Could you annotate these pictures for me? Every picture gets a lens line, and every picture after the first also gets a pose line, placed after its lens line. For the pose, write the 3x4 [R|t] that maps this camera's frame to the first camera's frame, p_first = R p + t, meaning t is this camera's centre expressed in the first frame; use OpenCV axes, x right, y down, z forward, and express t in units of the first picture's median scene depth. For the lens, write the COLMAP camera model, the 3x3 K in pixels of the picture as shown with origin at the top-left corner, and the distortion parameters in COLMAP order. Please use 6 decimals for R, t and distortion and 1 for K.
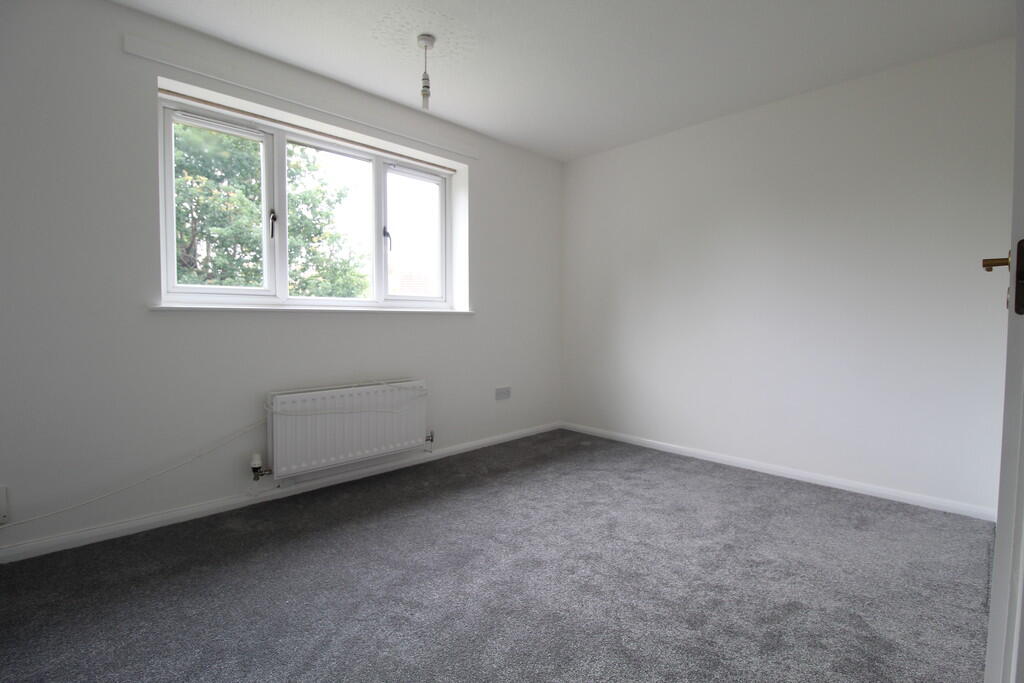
lens RADIAL K [[485.8, 0, 515.4], [0, 485.8, 341.9], [0, 0, 1]] dist [-0.004847, -0.000761]
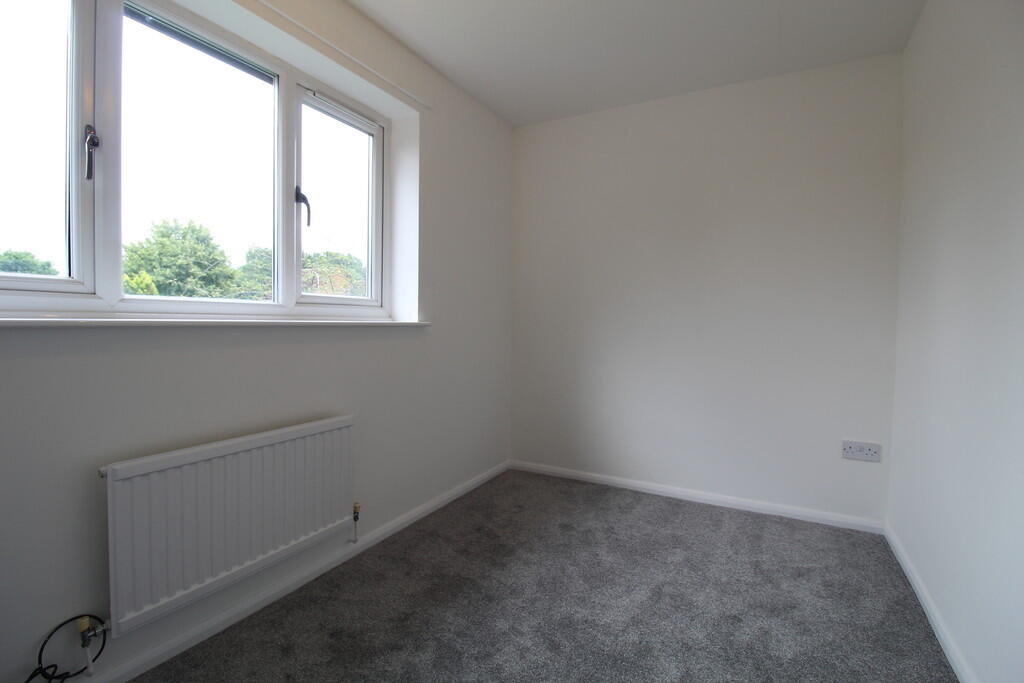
lens RADIAL K [[485.8, 0, 510.0], [0, 485.8, 331.3], [0, 0, 1]] dist [-0.004847, -0.000761]
pose [[0.953110, -0.003869, 0.302599, -0.194769], [0.013275, 0.999490, -0.029034, -0.029282], [-0.302332, 0.031690, 0.952676, 0.322721]]
